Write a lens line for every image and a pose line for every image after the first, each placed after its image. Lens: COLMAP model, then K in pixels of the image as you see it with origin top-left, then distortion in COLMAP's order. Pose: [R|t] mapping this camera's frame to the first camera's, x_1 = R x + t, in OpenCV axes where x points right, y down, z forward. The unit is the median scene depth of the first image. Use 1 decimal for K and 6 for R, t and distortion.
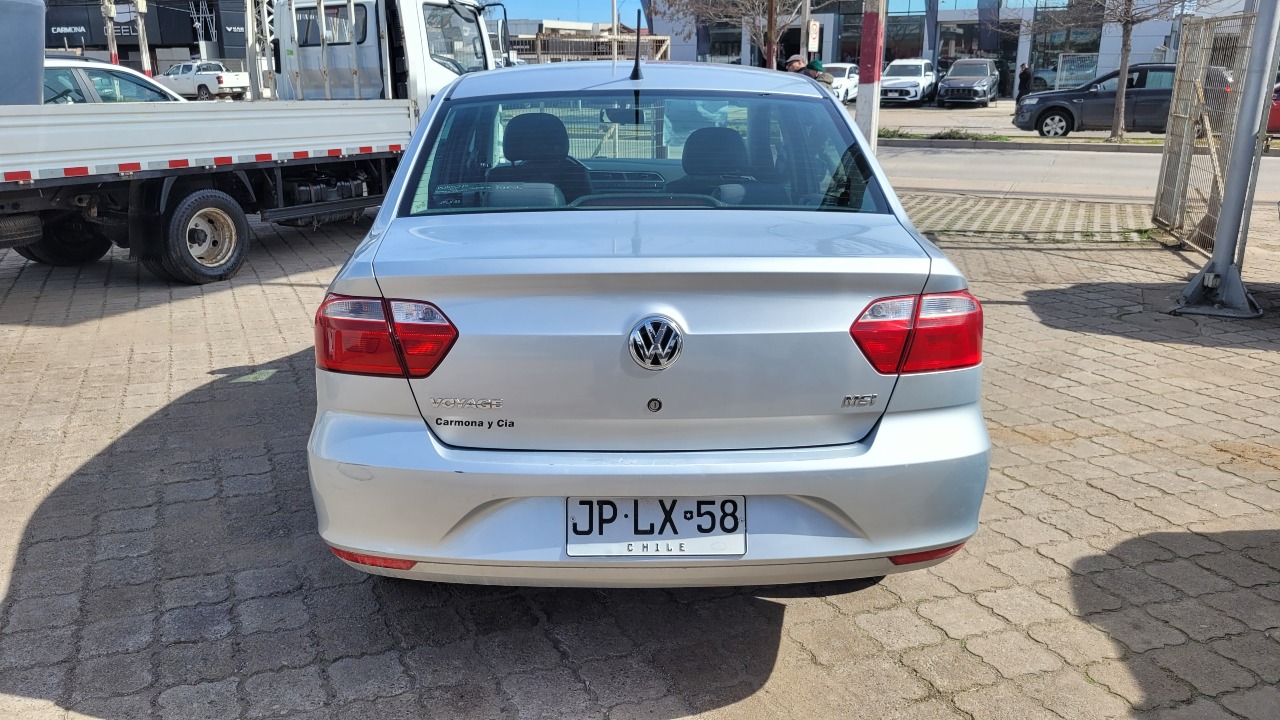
lens RADIAL K [[972.3, 0, 614.0], [0, 972.3, 357.4], [0, 0, 1]] dist [0.033030, -0.022138]
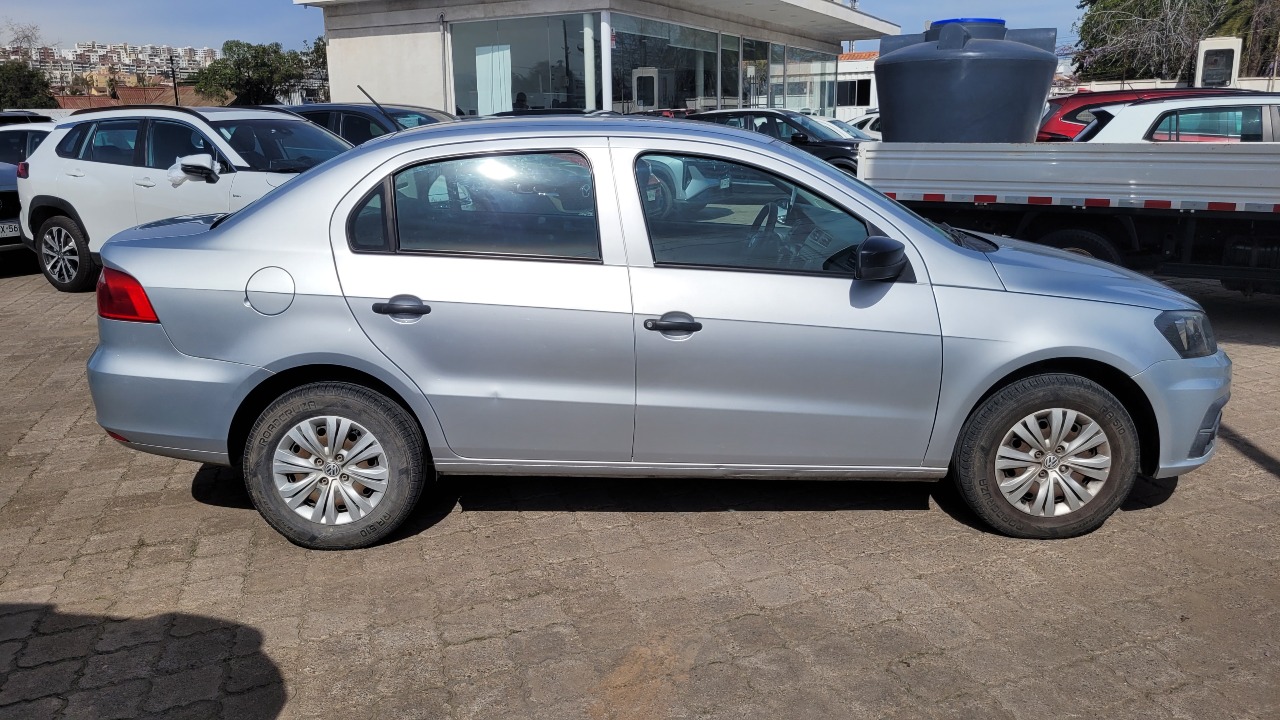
lens RADIAL K [[972.3, 0, 640.4], [0, 972.3, 360.7], [0, 0, 1]] dist [0.033030, -0.022138]
pose [[0.006839, 0.240287, -0.970678, 2.008002], [-0.263879, 0.936727, 0.230023, -0.541502], [0.964531, 0.254569, 0.069813, 1.827930]]
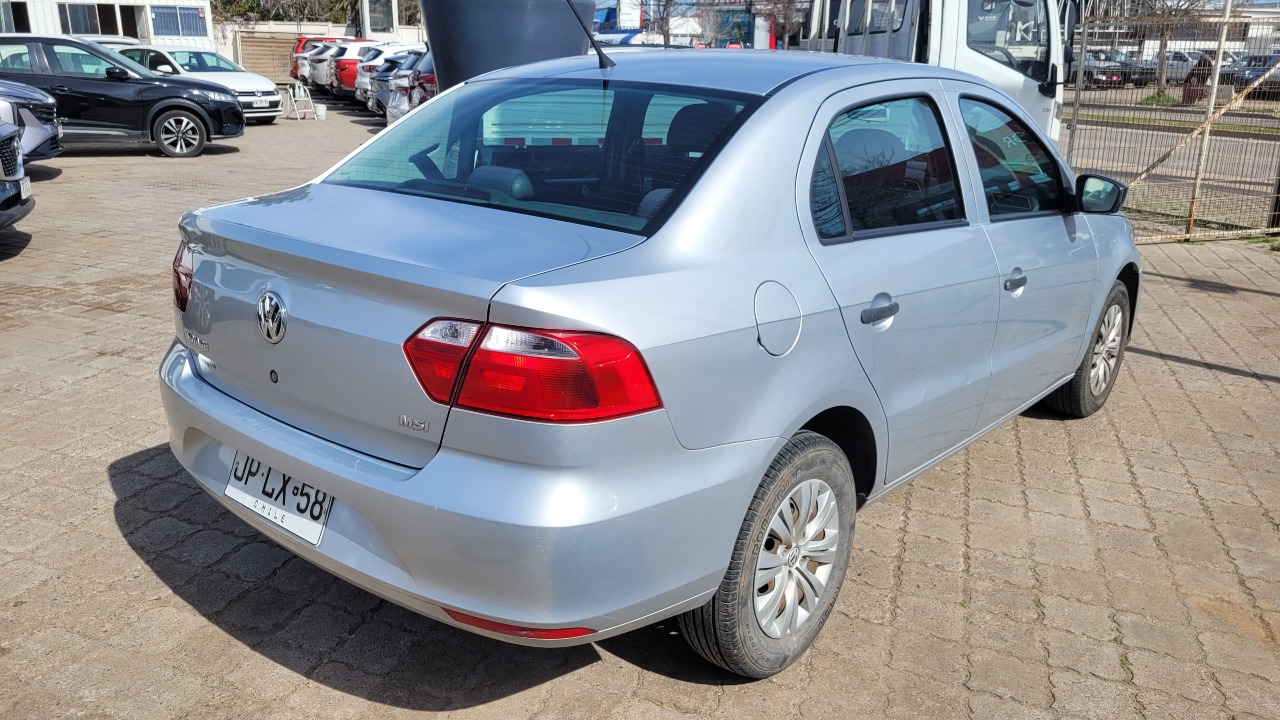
lens RADIAL K [[972.3, 0, 623.4], [0, 972.3, 361.0], [0, 0, 1]] dist [0.033030, -0.022138]
pose [[0.747359, 0.208026, -0.631015, 0.959358], [-0.198854, 0.976221, 0.086312, -0.130811], [0.633966, 0.060974, 0.770954, 0.413349]]
